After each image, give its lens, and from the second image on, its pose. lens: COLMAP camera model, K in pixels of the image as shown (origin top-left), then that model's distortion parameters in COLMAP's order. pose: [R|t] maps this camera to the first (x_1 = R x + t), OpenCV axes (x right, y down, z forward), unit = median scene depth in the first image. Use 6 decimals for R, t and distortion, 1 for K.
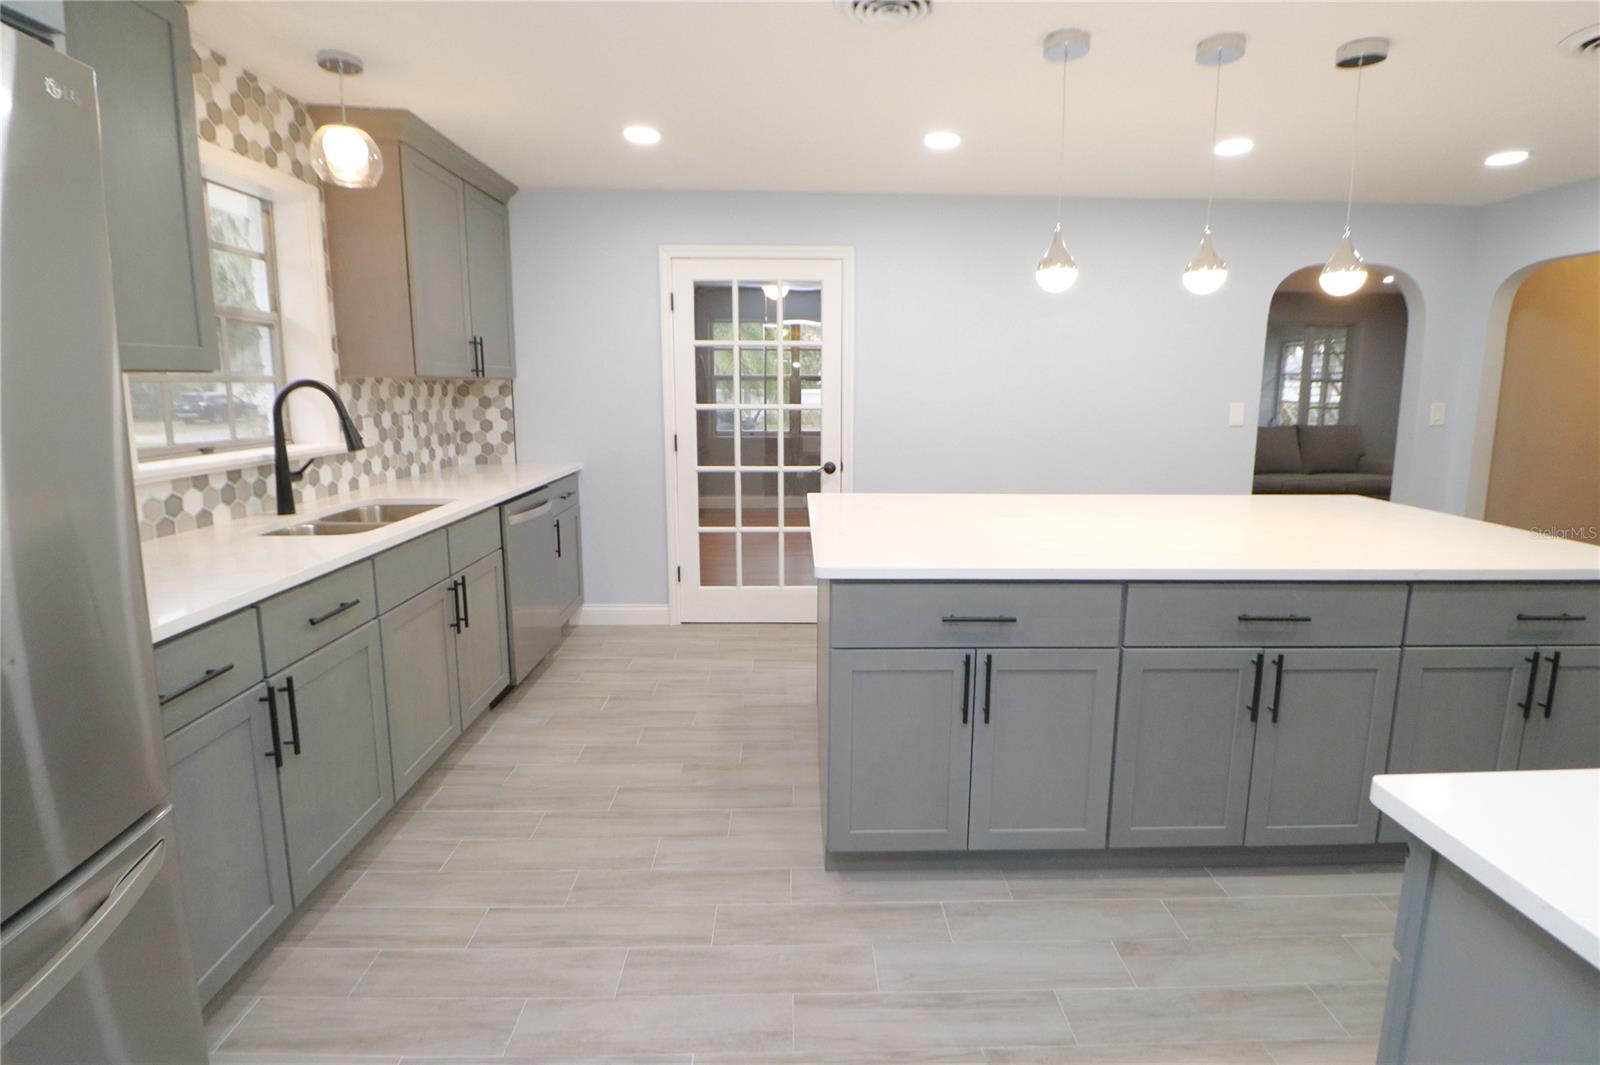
lens RADIAL K [[743.2, 0, 807.7], [0, 743.2, 494.3], [0, 0, 1]] dist [-0.001889, -0.015150]
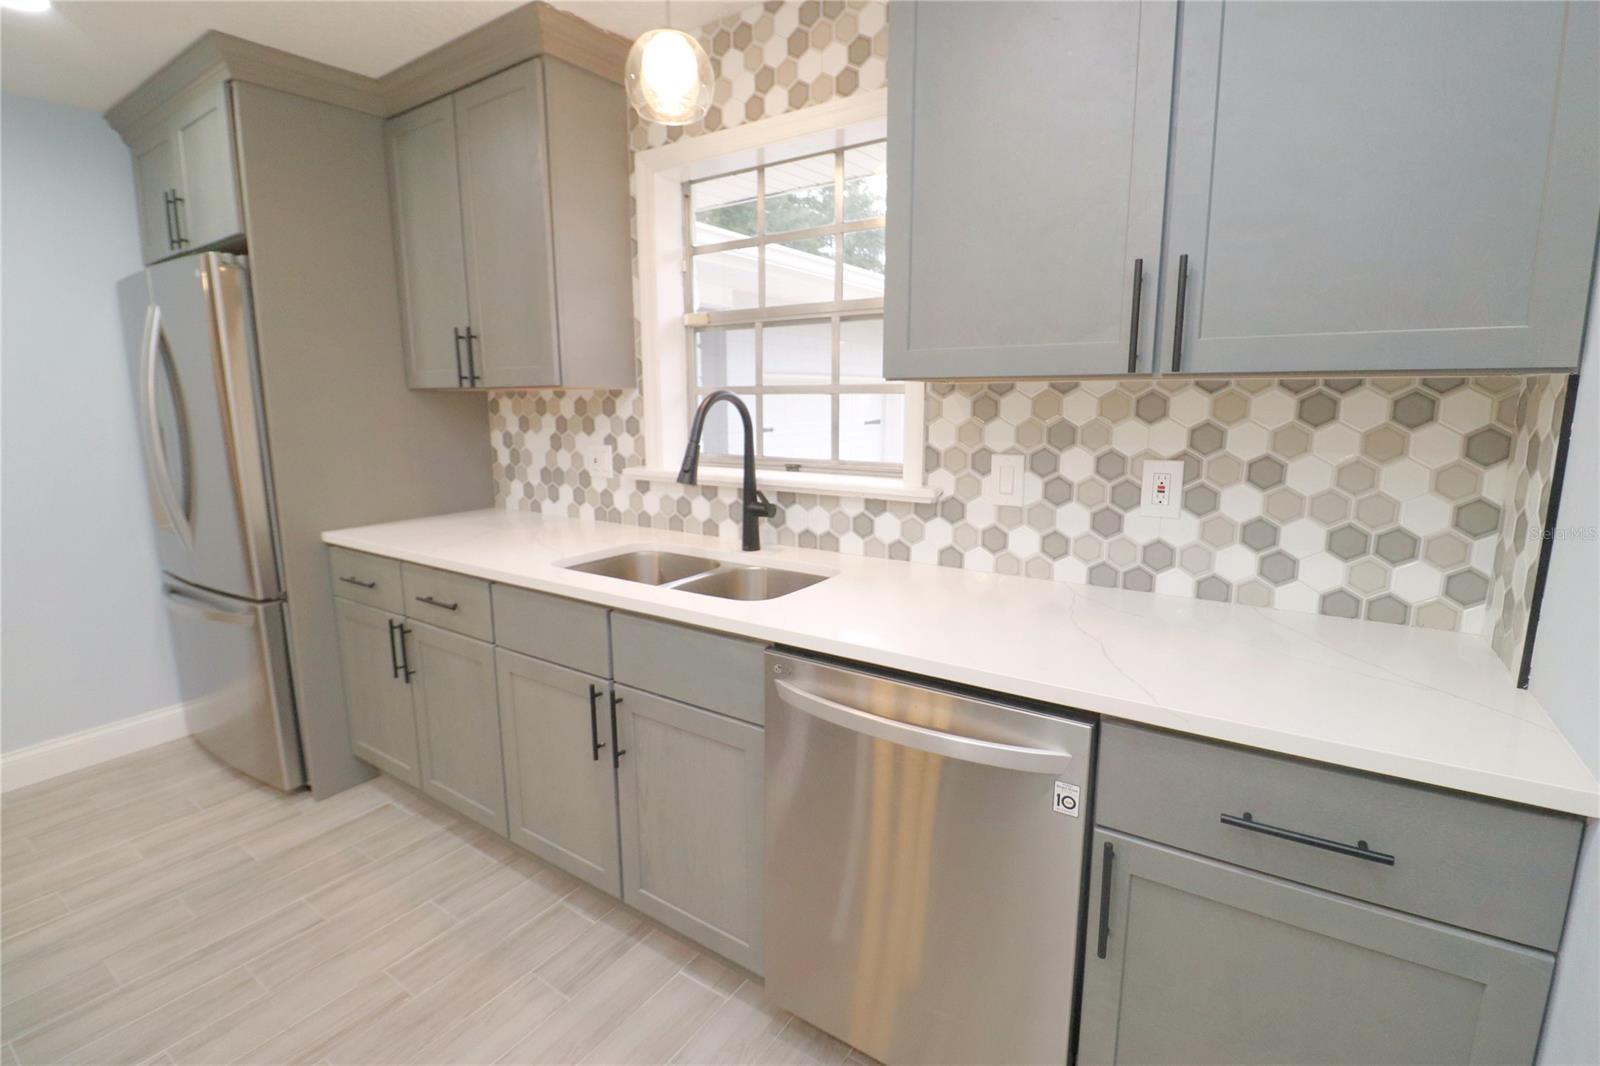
lens RADIAL K [[737.0, 0, 797.9], [0, 737.0, 523.4], [0, 0, 1]] dist [-0.000631, -0.010382]
pose [[-0.582781, 0.137236, -0.800957, -0.052561], [-0.113765, 0.962152, 0.247631, -0.186532], [0.804626, 0.235435, -0.545112, 1.281269]]
